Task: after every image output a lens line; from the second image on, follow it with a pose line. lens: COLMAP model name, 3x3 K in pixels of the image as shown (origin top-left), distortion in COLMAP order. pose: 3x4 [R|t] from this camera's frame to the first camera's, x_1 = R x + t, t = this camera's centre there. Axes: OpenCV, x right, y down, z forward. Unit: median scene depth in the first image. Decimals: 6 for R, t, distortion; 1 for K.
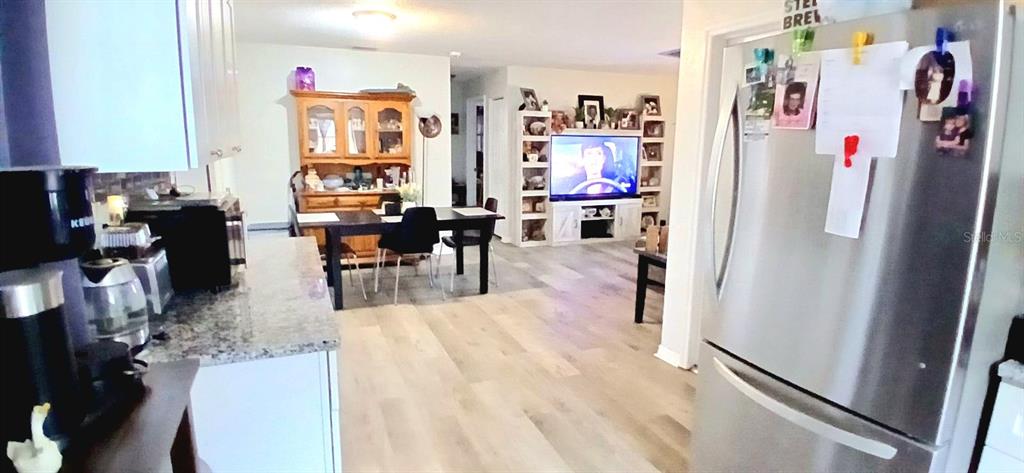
lens RADIAL K [[510.5, 0, 516.0], [0, 510.5, 237.2], [0, 0, 1]] dist [0.014536, -0.056146]
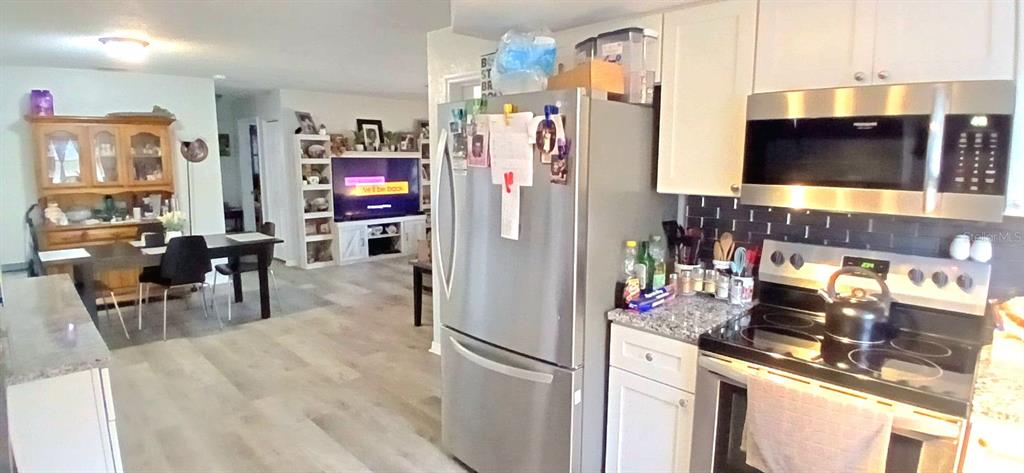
lens RADIAL K [[510.5, 0, 516.0], [0, 510.5, 237.2], [0, 0, 1]] dist [0.014536, -0.056146]
pose [[0.925664, -0.064437, 0.372820, 0.023512], [0.075877, 0.996988, -0.016078, 0.004668], [-0.370660, 0.043172, 0.927765, -0.097566]]
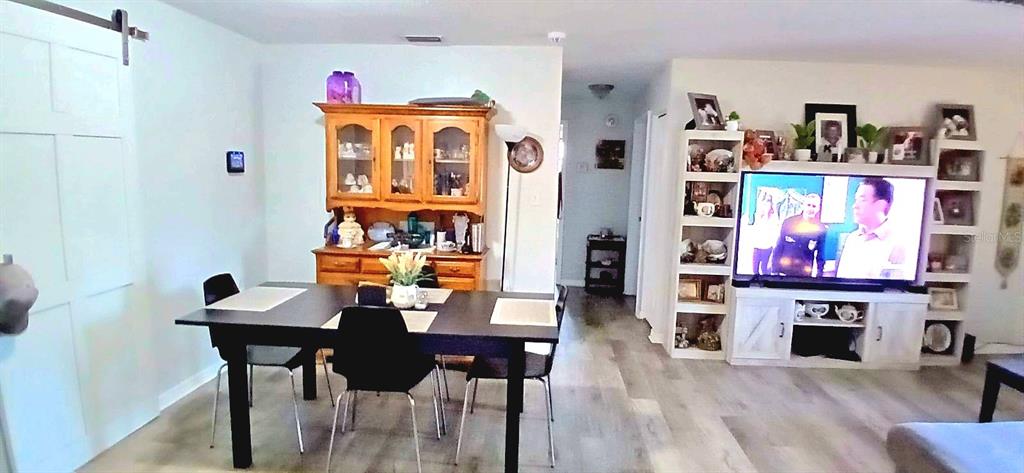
lens RADIAL K [[510.5, 0, 516.0], [0, 510.5, 237.2], [0, 0, 1]] dist [0.014536, -0.056146]
pose [[0.895146, 0.069848, -0.440267, 0.117011], [-0.099832, 0.993973, -0.045286, -0.089053], [0.434451, 0.084490, 0.896724, 0.449877]]
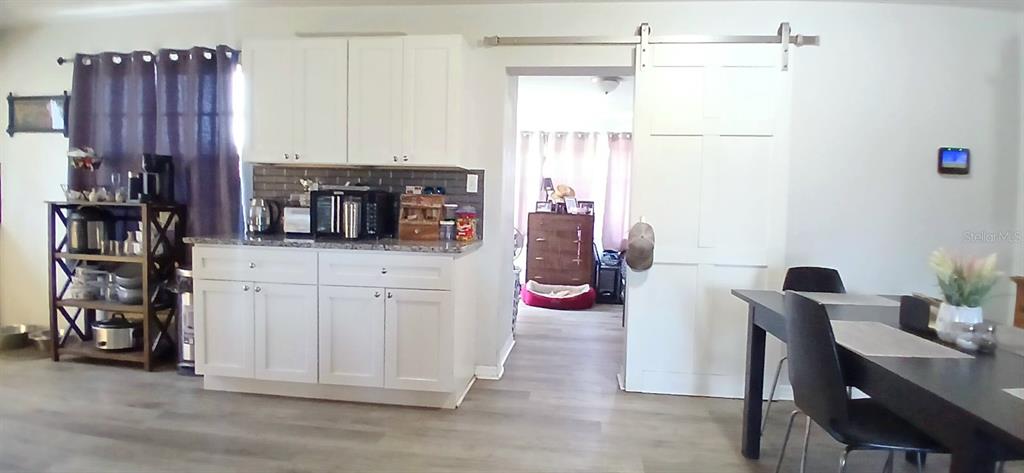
lens RADIAL K [[510.5, 0, 516.0], [0, 510.5, 237.2], [0, 0, 1]] dist [0.014536, -0.056146]
pose [[-0.479622, 0.025064, -0.877117, 0.187313], [-0.198533, 0.970571, 0.136296, -0.080560], [0.854720, 0.239508, -0.460531, 0.774605]]
